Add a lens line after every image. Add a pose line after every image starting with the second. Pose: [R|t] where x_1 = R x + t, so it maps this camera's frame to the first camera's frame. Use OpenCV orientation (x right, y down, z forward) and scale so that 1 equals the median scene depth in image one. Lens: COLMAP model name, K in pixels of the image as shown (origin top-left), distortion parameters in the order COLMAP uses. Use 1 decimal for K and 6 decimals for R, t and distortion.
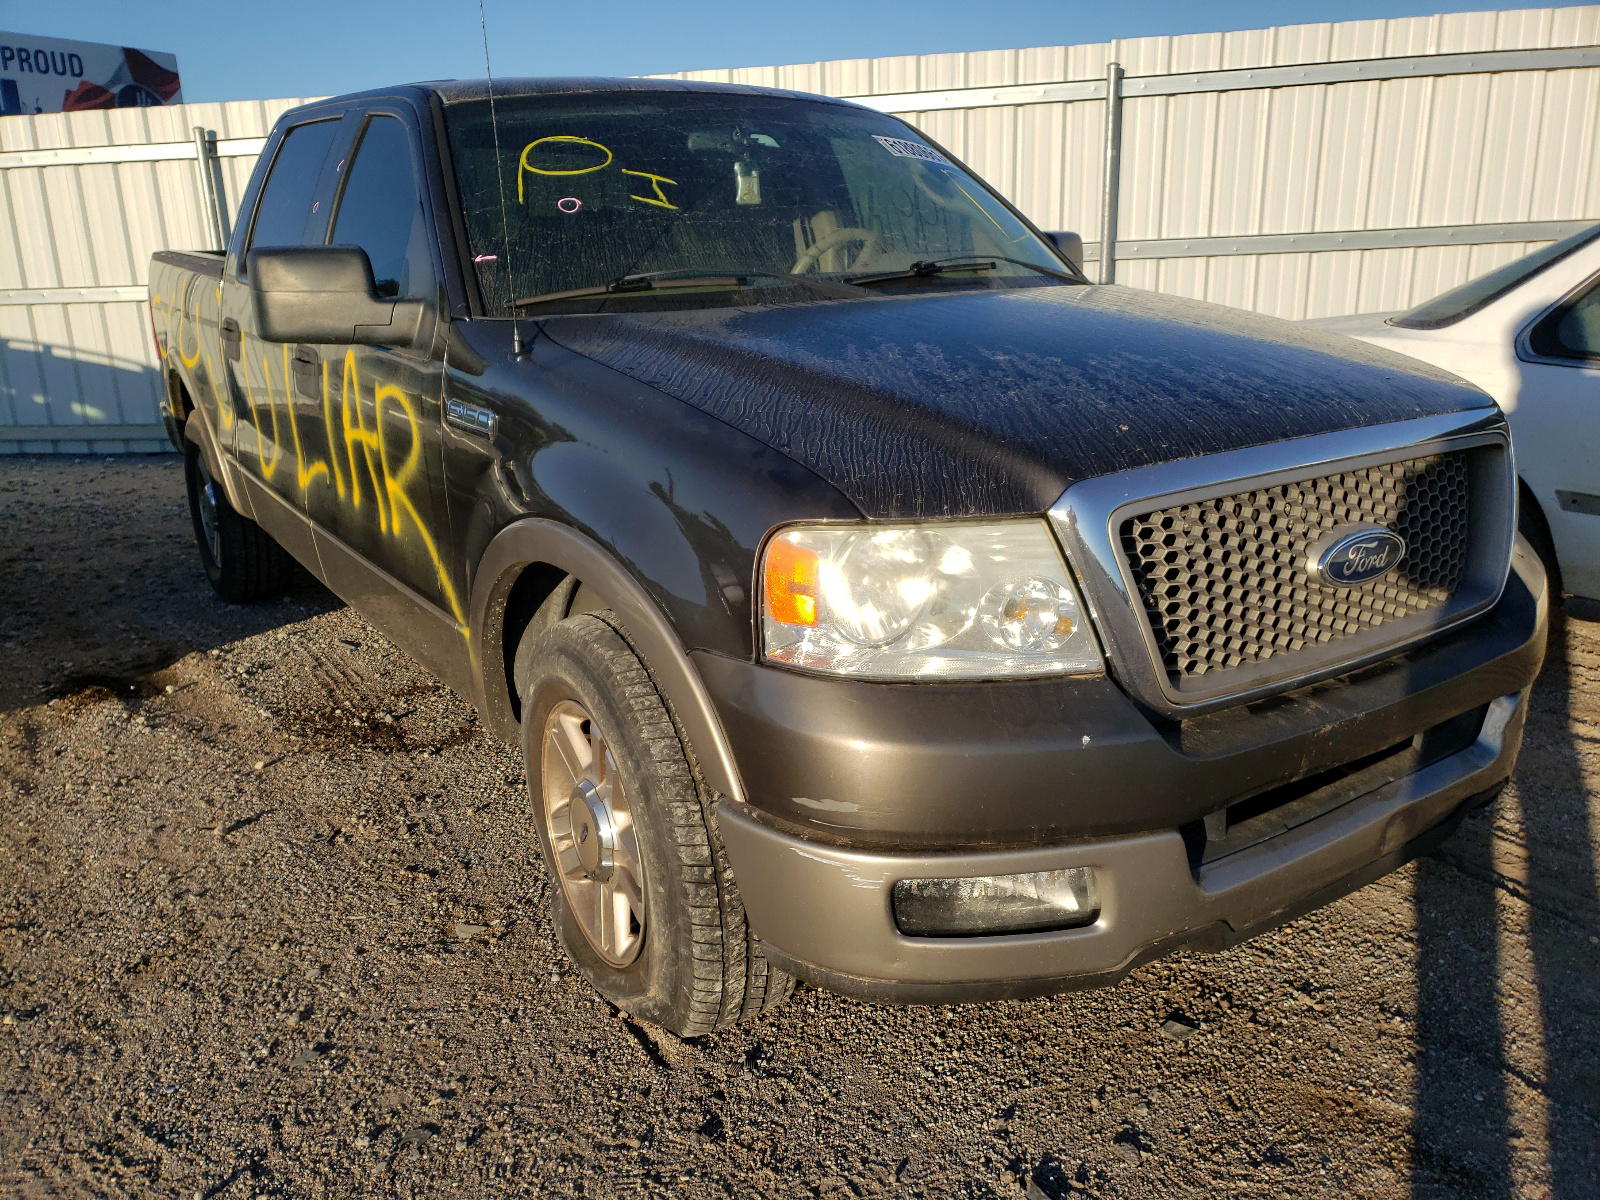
lens RADIAL K [[1222.2, 0, 803.1], [0, 1222.2, 598.5], [0, 0, 1]] dist [0.034366, 0.004532]
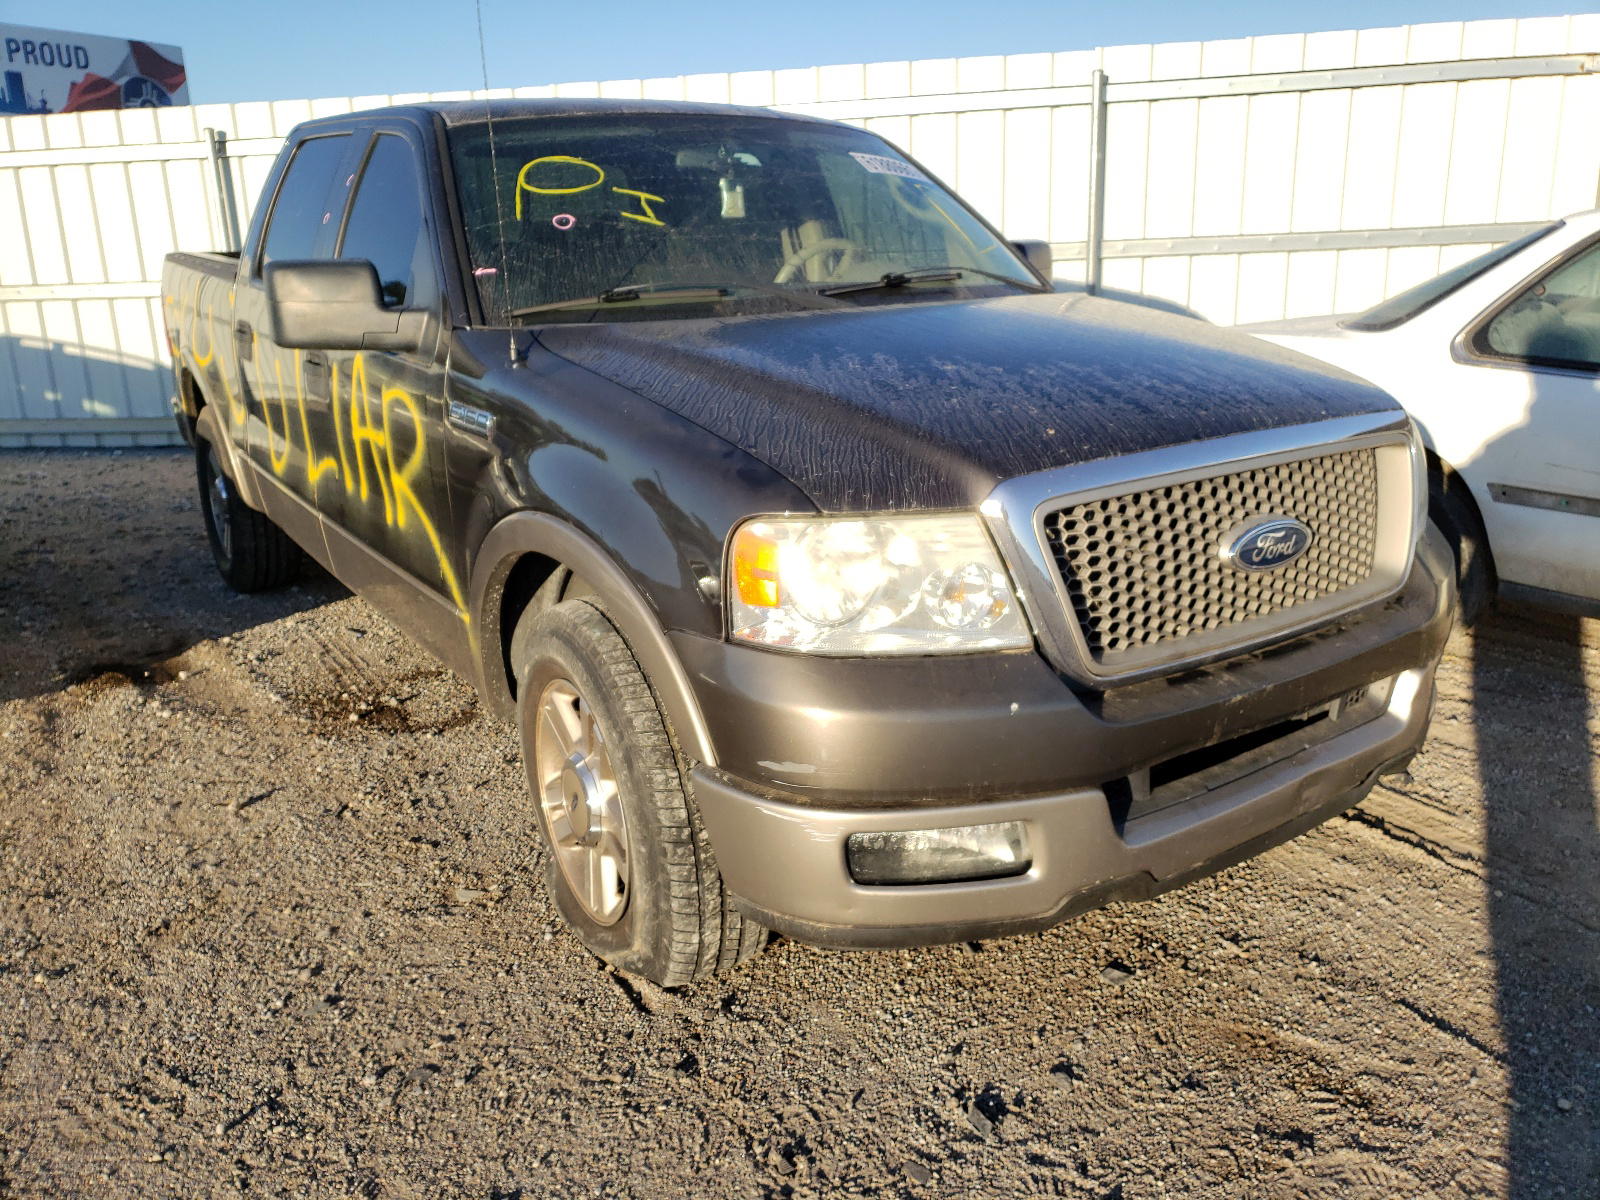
lens RADIAL K [[1222.2, 0, 823.1], [0, 1222.2, 564.3], [0, 0, 1]] dist [0.034366, 0.004532]
pose [[0.999930, -0.003344, 0.011370, 0.031607], [0.003565, 0.999804, -0.019454, 0.003499], [-0.011303, 0.019493, 0.999746, -0.098669]]
